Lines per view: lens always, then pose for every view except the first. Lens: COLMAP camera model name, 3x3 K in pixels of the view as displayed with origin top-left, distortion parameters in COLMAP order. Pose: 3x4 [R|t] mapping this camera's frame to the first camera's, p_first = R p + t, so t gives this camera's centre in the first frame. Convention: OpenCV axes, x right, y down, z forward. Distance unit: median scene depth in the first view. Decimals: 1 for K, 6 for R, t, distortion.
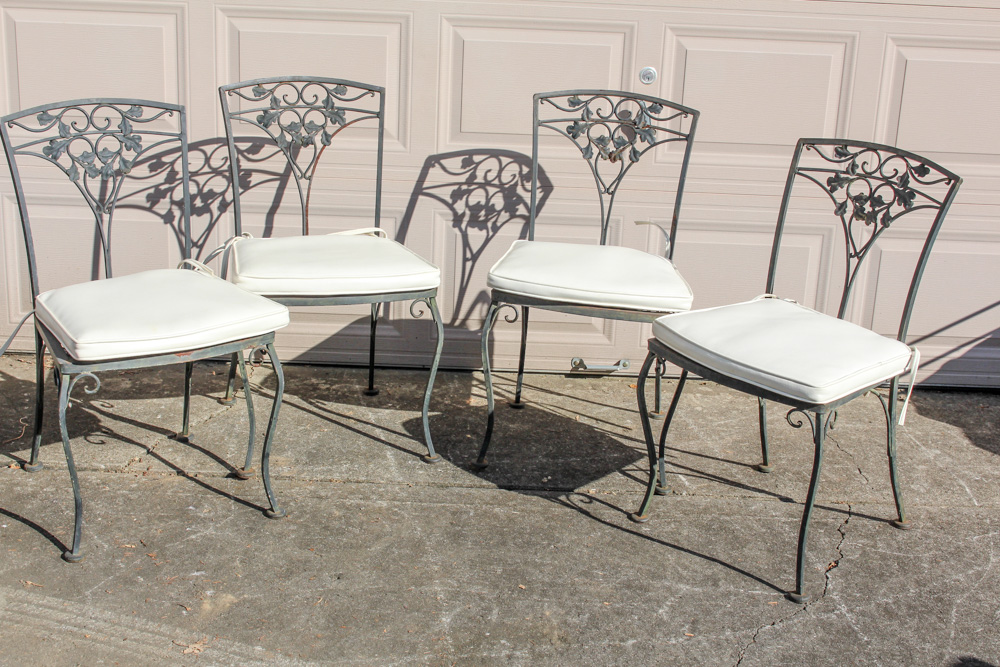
lens RADIAL K [[1493.3, 0, 491.9], [0, 1493.3, 326.5], [0, 0, 1]] dist [-0.064484, 0.000000]
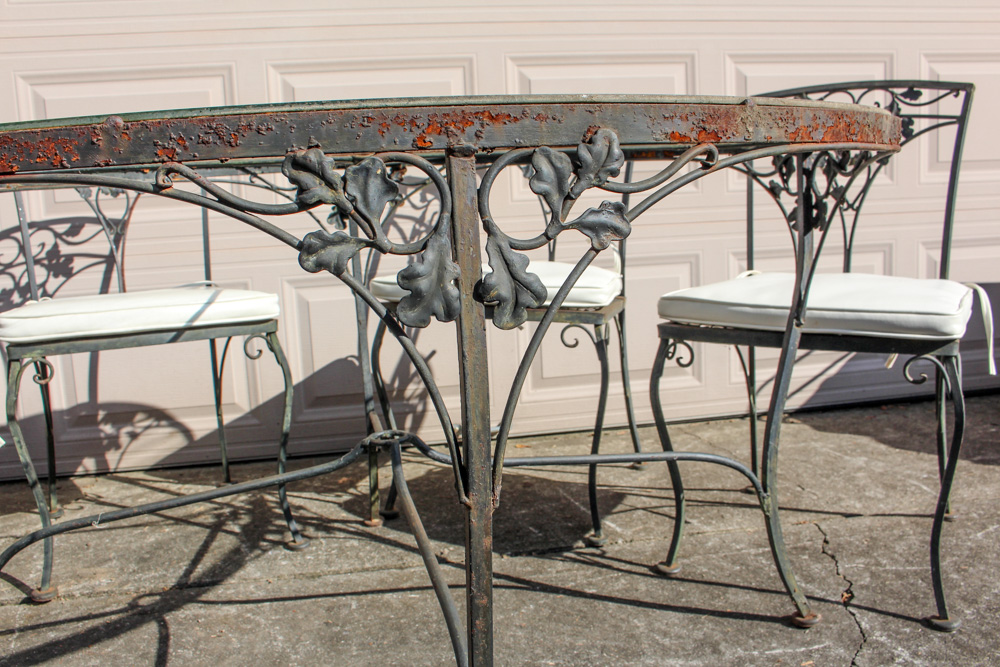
lens RADIAL K [[931.3, 0, 502.0], [0, 931.3, 332.8], [0, 0, 1]] dist [-0.109312, 0.000000]
pose [[0.981725, -0.114353, 0.152115, 0.003771], [0.138593, 0.977387, -0.159706, 0.069206], [-0.130412, 0.177869, 0.975374, 0.477562]]
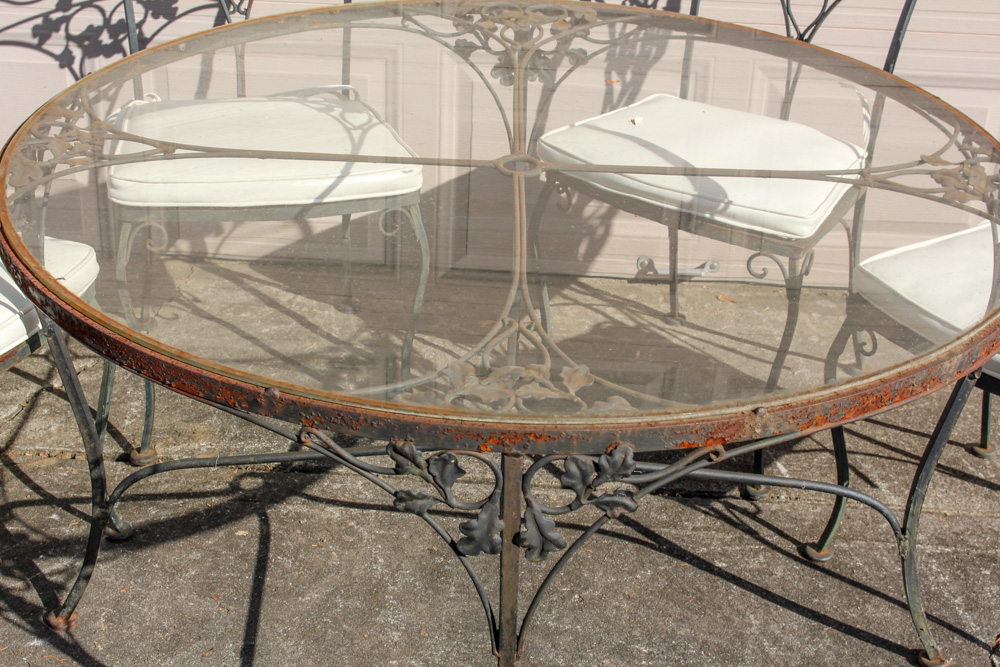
lens RADIAL K [[1624.4, 0, 491.2], [0, 1624.4, 344.0], [0, 0, 1]] dist [-0.033480, 0.000000]
pose [[0.997269, 0.020841, -0.070857, 0.044804], [-0.009292, 0.987143, 0.159572, -0.069546], [0.073272, -0.158478, 0.984640, 0.258916]]
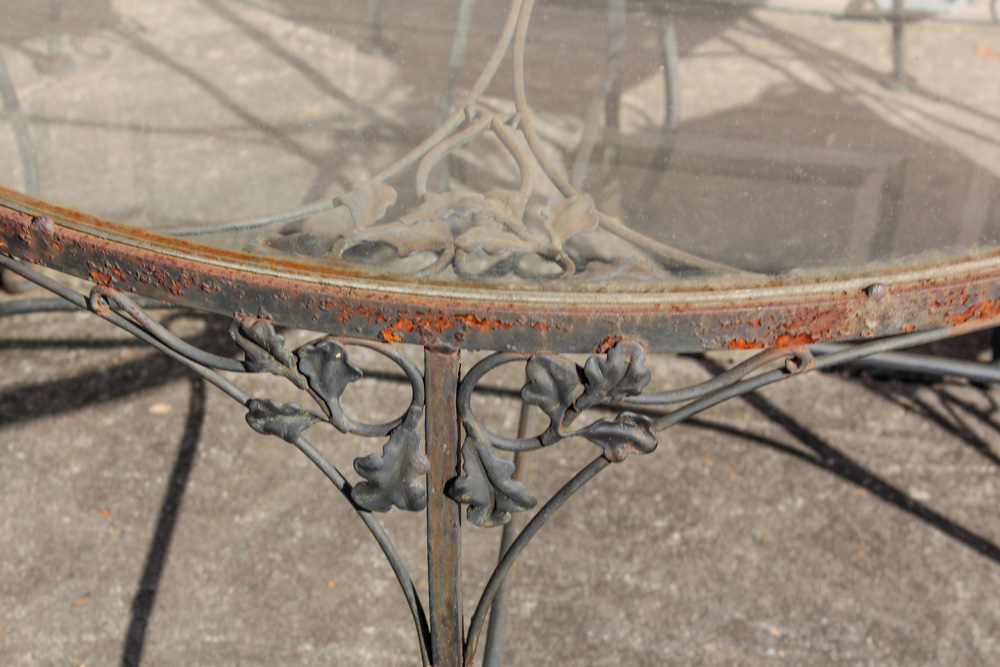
lens RADIAL K [[2405.2, 0, 492.0], [0, 2405.2, 356.7], [0, 0, 1]] dist [0.052095, 0.000000]
pose [[0.983853, 0.072128, -0.163803, 0.083658], [-0.025136, 0.961814, 0.272548, -0.071960], [0.177206, -0.264029, 0.948096, 0.318019]]
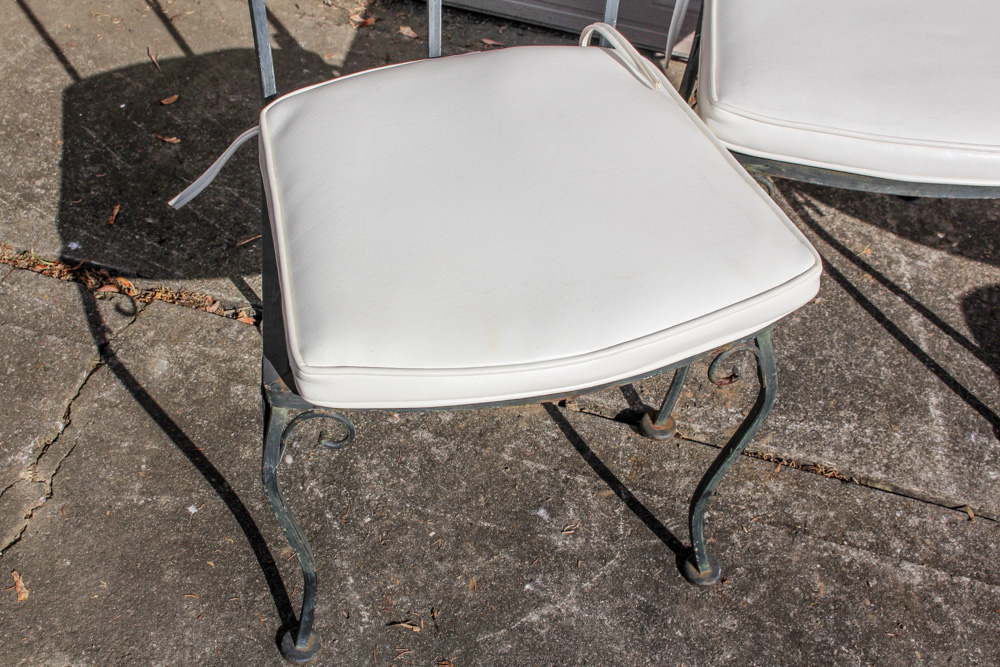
lens RADIAL K [[1401.1, 0, 499.8], [0, 1401.1, 337.6], [0, 0, 1]] dist [-0.043476, 0.000000]
pose [[0.954998, 0.221698, -0.197051, -0.118971], [-0.106680, 0.876607, 0.469233, -0.141307], [0.276764, -0.427095, 0.860809, 0.535915]]
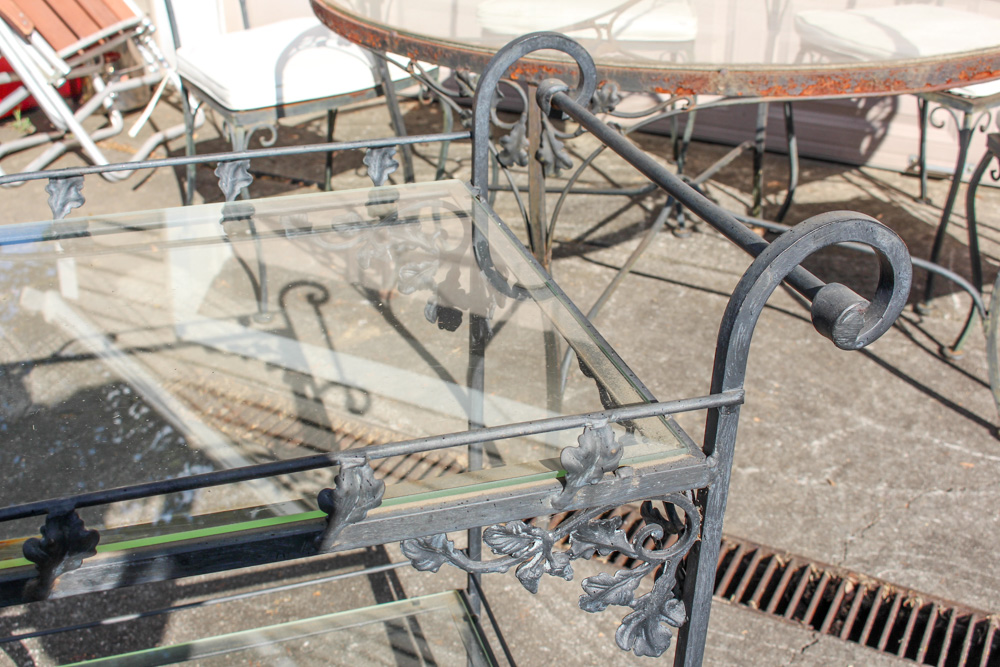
lens RADIAL K [[1151.9, 0, 490.8], [0, 1151.9, 313.9], [0, 0, 1]] dist [-0.079399, 0.000000]
pose [[0.871413, 0.174107, -0.458613, 0.188866], [-0.104777, 0.979382, 0.172723, 0.024630], [0.479229, -0.102461, 0.871689, 0.296626]]
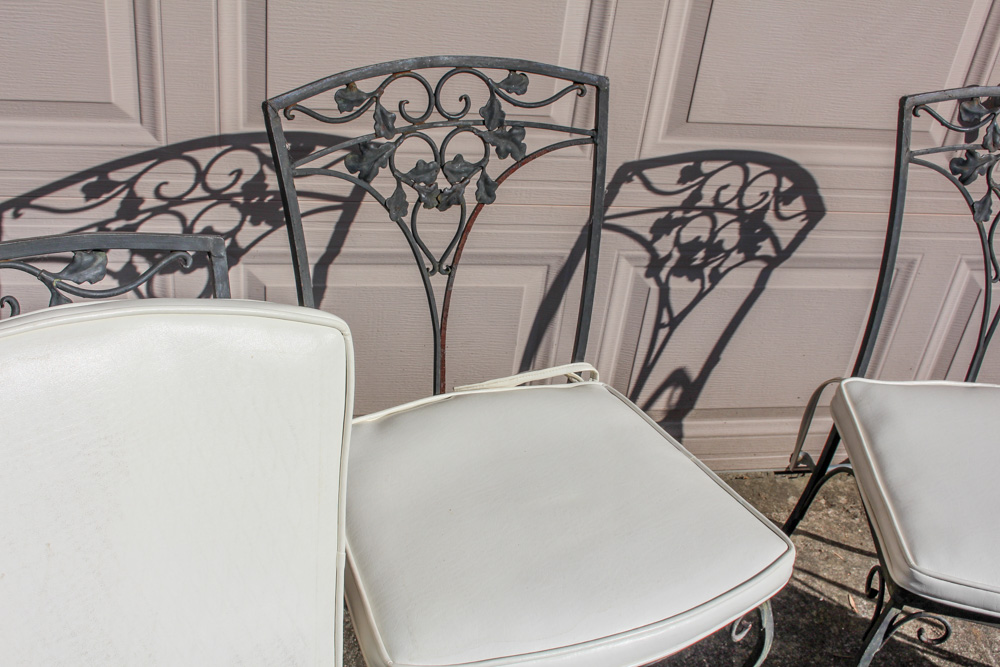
lens RADIAL K [[1151.9, 0, 506.4], [0, 1151.9, 330.4], [0, 0, 1]] dist [-0.079399, 0.000000]
pose [[0.987996, -0.024877, 0.152461, -0.160658], [-0.017326, 0.962874, 0.269395, -0.180695], [-0.153503, -0.268803, 0.950885, 0.644652]]
